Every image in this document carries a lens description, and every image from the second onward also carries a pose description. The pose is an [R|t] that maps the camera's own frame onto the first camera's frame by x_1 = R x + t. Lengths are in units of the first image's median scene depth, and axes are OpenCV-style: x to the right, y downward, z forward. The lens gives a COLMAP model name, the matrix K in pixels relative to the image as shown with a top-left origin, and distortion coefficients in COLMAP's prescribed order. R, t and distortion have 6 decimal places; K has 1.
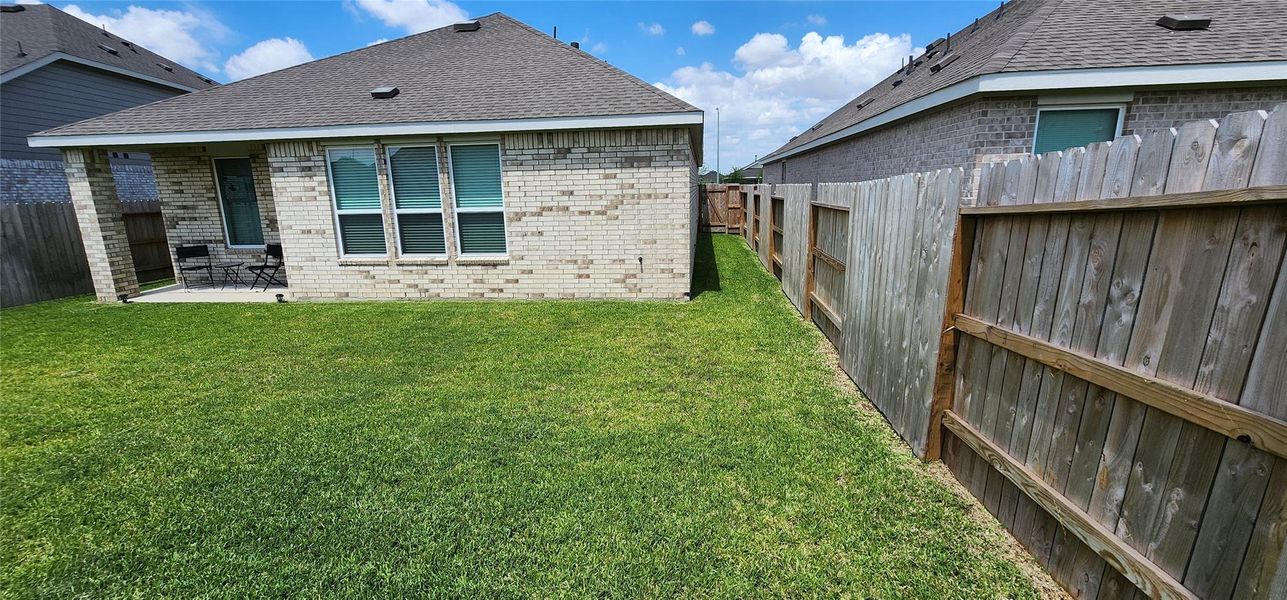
lens RADIAL K [[530.2, 0, 639.9], [0, 530.2, 303.0], [0, 0, 1]] dist [-0.001493, -0.000517]
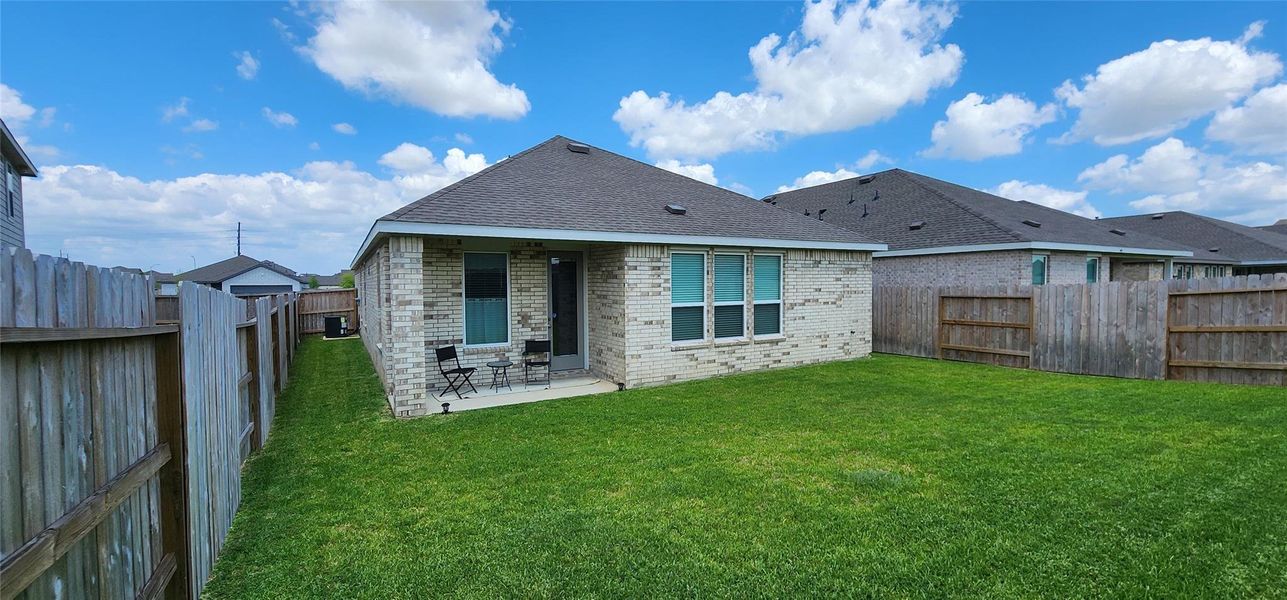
lens RADIAL K [[530.2, 0, 639.9], [0, 530.2, 303.0], [0, 0, 1]] dist [-0.001493, -0.000517]
pose [[0.803165, -0.008105, 0.595702, -1.332535], [0.121736, 0.981042, -0.150785, -0.009122], [-0.583186, 0.193623, 0.788926, 0.123843]]
